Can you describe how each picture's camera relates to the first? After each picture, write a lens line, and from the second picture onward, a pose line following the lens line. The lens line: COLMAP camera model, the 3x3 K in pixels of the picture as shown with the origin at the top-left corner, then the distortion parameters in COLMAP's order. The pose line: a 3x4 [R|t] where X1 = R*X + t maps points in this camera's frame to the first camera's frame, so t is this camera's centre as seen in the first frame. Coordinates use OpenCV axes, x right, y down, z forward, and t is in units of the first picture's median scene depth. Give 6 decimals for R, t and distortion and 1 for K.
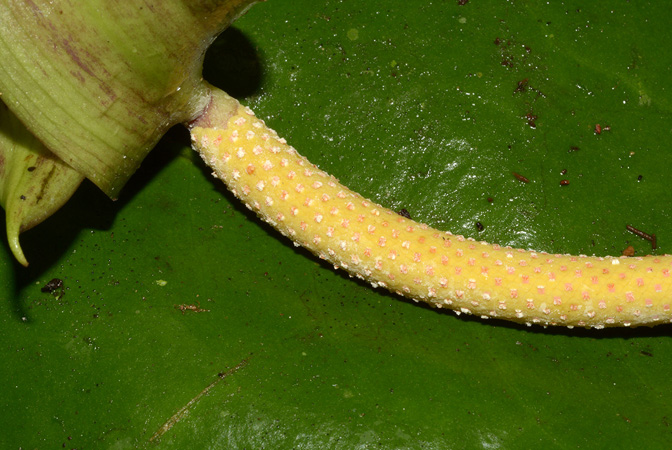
lens RADIAL K [[1810.3, 0, 335.0], [0, 1810.3, 225.6], [0, 0, 1]] dist [-0.041452, 0.000000]
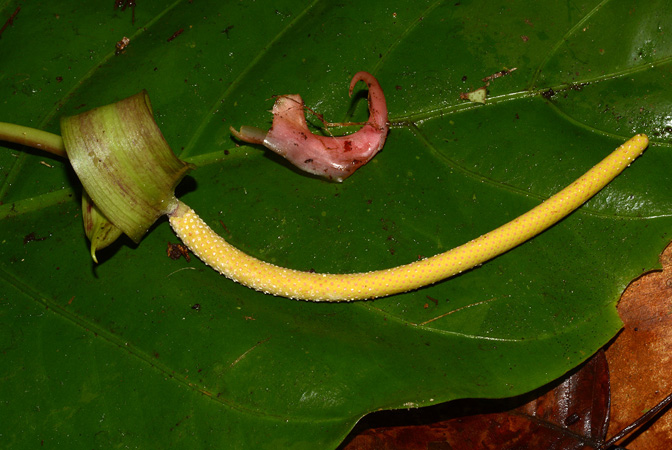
lens RADIAL K [[1810.3, 0, 336.7], [0, 1810.3, 224.6], [0, 0, 1]] dist [-0.041452, 0.000000]
pose [[0.990679, 0.045828, -0.128280, 0.499776], [-0.055908, 0.995531, -0.076113, 0.142801], [0.124218, 0.082575, 0.988813, -1.546205]]
